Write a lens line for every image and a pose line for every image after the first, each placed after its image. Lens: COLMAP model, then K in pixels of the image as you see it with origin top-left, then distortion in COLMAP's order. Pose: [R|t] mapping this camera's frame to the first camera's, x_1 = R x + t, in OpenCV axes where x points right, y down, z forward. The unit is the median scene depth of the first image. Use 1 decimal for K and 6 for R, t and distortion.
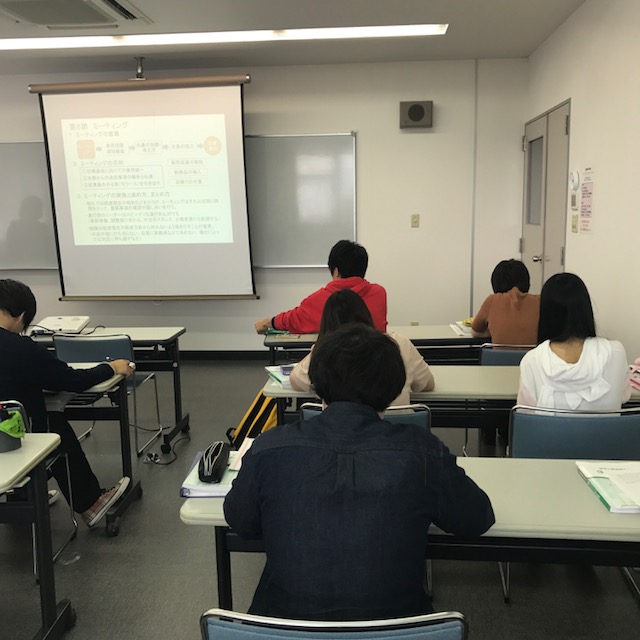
lens RADIAL K [[675.0, 0, 320.3], [0, 675.0, 320.5], [0, 0, 1]] dist [-0.006639, 0.000000]
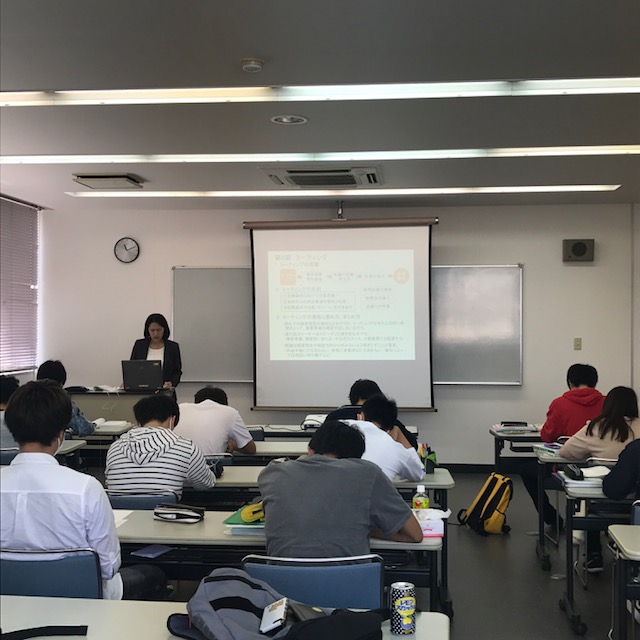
lens RADIAL K [[885.5, 0, 319.7], [0, 885.5, 320.5], [0, 0, 1]] dist [0.106645, 0.000000]
pose [[0.999623, 0.015371, -0.022764, -0.255522], [-0.019028, 0.985206, -0.170317, 0.073119], [0.019809, 0.170686, 0.985126, -0.462717]]
